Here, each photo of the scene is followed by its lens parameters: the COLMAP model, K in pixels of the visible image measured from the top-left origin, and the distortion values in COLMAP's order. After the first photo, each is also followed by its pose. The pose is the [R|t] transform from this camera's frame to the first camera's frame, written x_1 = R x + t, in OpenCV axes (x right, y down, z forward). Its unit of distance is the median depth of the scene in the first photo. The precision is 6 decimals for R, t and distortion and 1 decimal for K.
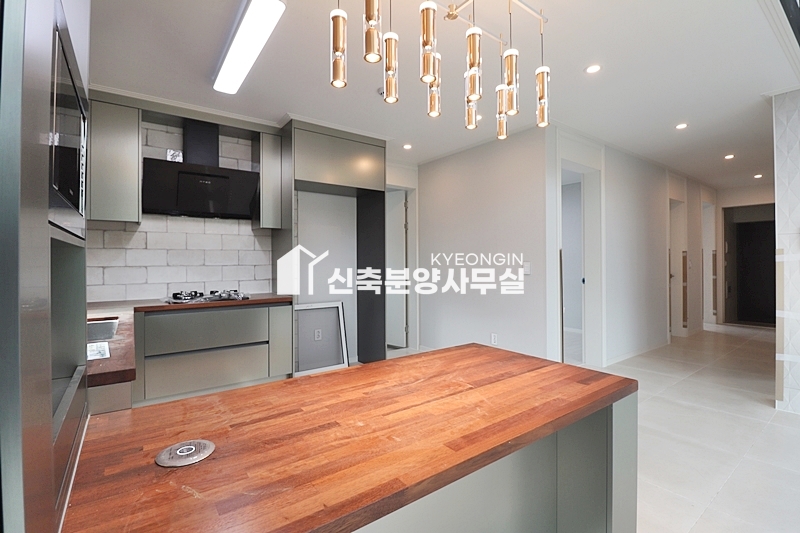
lens RADIAL K [[372.3, 0, 403.4], [0, 372.3, 265.4], [0, 0, 1]] dist [-0.001037, -0.001553]
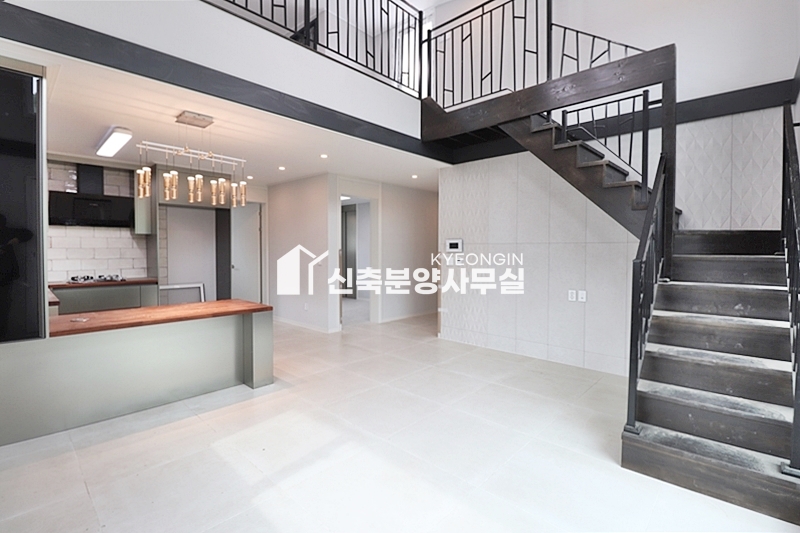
lens RADIAL K [[372.3, 0, 396.8], [0, 372.3, 264.0], [0, 0, 1]] dist [-0.001037, -0.001553]
pose [[0.985203, 0.002605, 0.171370, 0.409230], [-0.007420, 0.999595, 0.027461, -0.029068], [-0.171229, -0.028327, 0.984824, -0.685390]]
